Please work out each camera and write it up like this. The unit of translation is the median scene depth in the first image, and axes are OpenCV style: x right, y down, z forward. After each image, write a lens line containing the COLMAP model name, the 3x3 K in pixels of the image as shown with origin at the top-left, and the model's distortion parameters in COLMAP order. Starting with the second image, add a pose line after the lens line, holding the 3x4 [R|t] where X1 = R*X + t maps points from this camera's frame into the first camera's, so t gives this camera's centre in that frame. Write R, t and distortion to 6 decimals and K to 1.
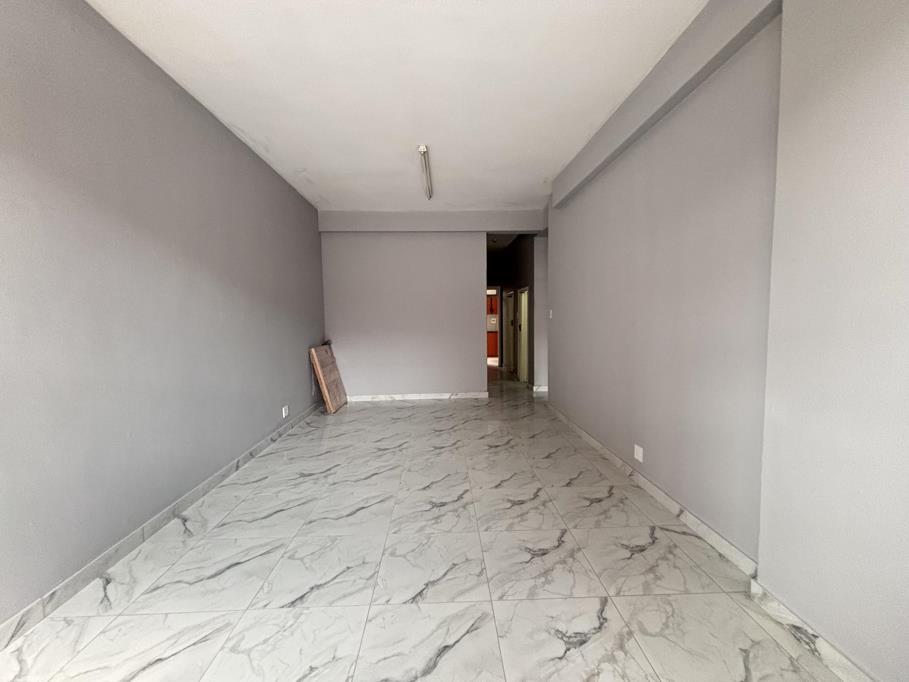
lens RADIAL K [[365.6, 0, 454.5], [0, 365.6, 341.0], [0, 0, 1]] dist [-0.000027, 0.000000]
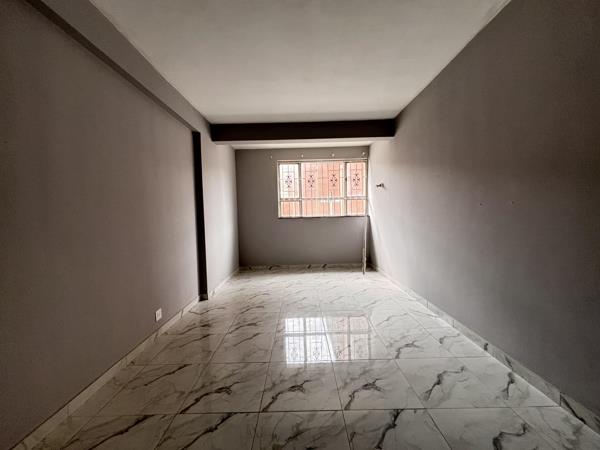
lens RADIAL K [[241.3, 0, 300.0], [0, 241.3, 225.0], [0, 0, 1]] dist [-0.000027, 0.000000]
pose [[-0.998060, 0.039387, 0.048223, -0.118391], [0.044656, 0.992526, 0.113568, -0.132379], [-0.043389, 0.115501, -0.992359, 1.940999]]
